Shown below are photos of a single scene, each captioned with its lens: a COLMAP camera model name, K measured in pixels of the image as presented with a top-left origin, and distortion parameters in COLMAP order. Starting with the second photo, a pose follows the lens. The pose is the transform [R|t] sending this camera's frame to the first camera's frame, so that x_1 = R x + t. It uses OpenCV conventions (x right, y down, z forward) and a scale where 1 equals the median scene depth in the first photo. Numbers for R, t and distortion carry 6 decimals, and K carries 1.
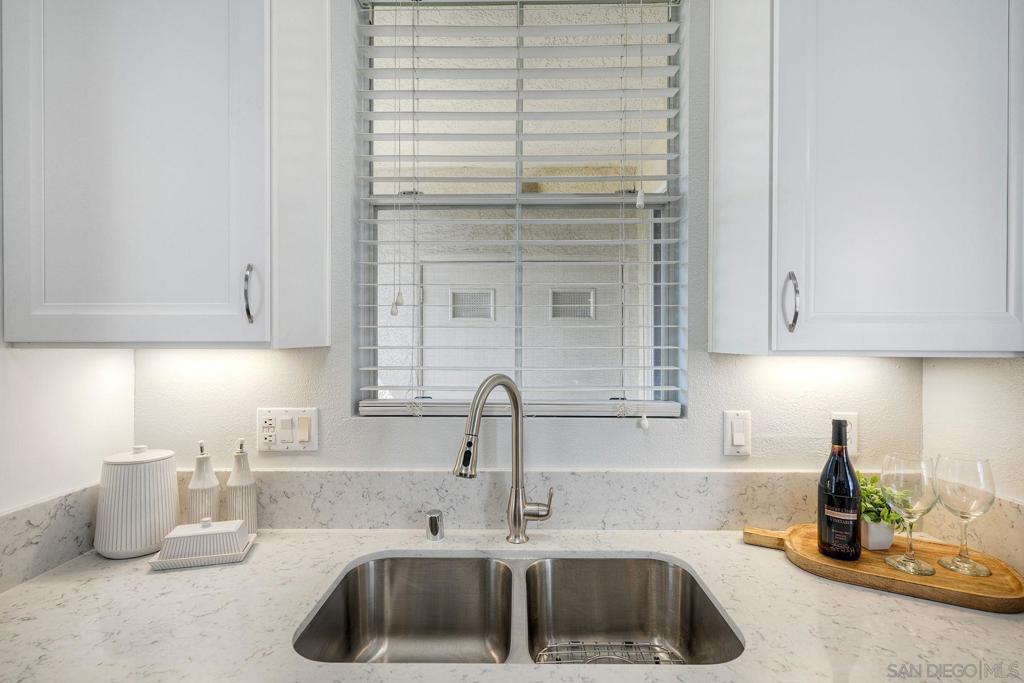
lens RADIAL K [[493.9, 0, 515.2], [0, 493.9, 338.5], [0, 0, 1]] dist [-0.009738, -0.000366]
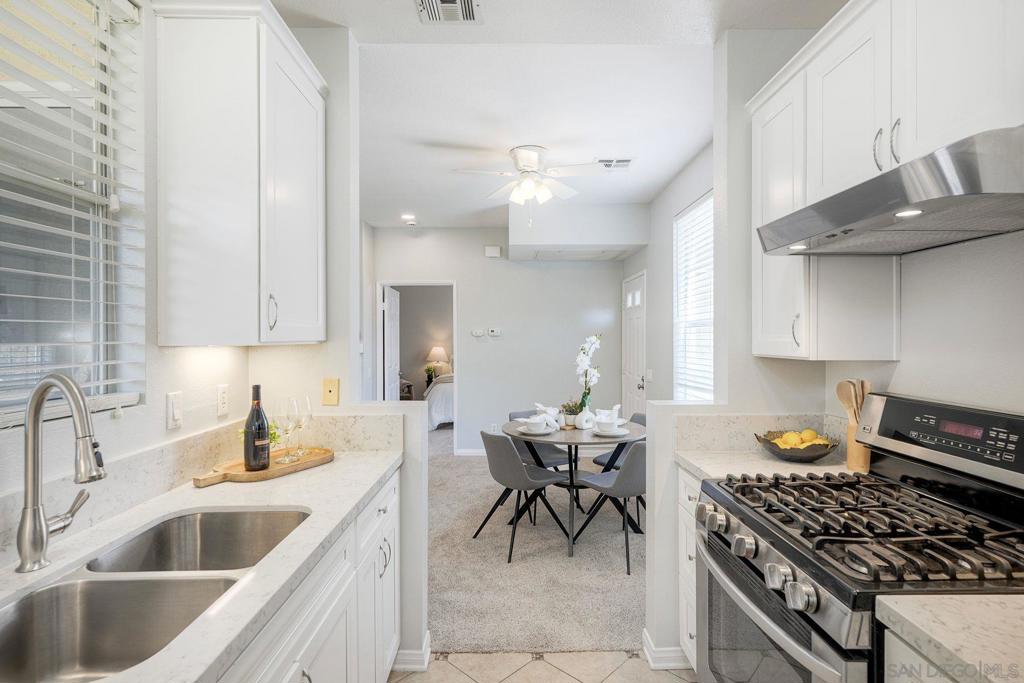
lens RADIAL K [[493.9, 0, 509.3], [0, 493.9, 338.3], [0, 0, 1]] dist [-0.009738, -0.000366]
pose [[-0.014228, -0.006134, 0.999880, -0.909001], [0.002527, 0.999978, 0.006171, 0.004368], [-0.999896, 0.002615, -0.014212, 0.186958]]
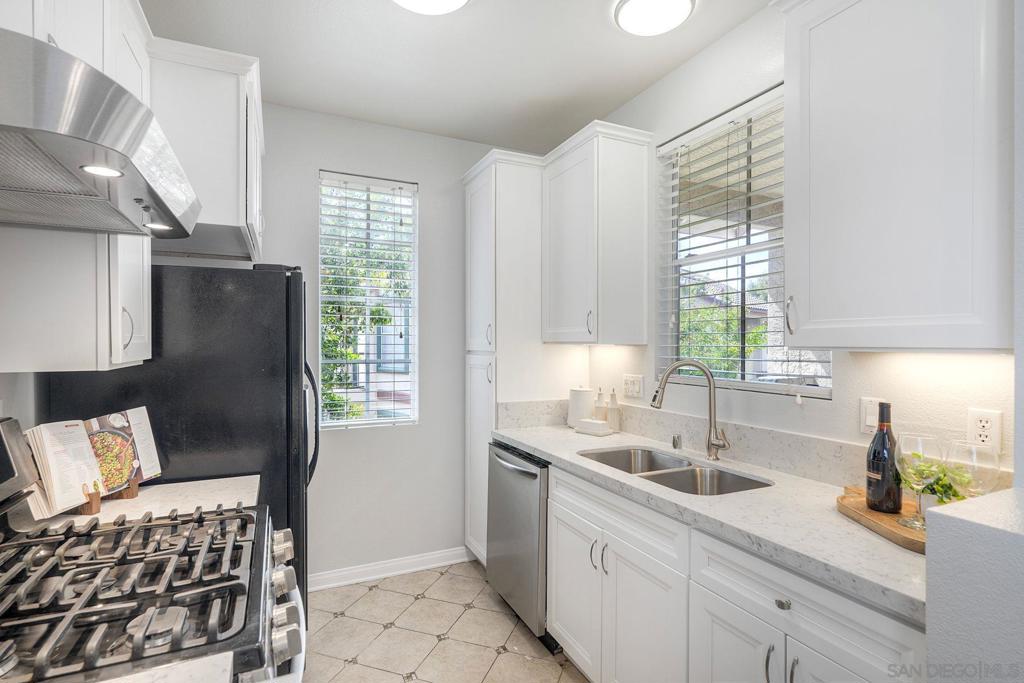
lens RADIAL K [[493.9, 0, 508.3], [0, 493.9, 346.7], [0, 0, 1]] dist [-0.009738, -0.000366]
pose [[0.419894, 0.003441, -0.907567, 1.313996], [0.003350, 0.999980, 0.005342, 0.012124], [0.907567, -0.005283, 0.419874, -0.363669]]
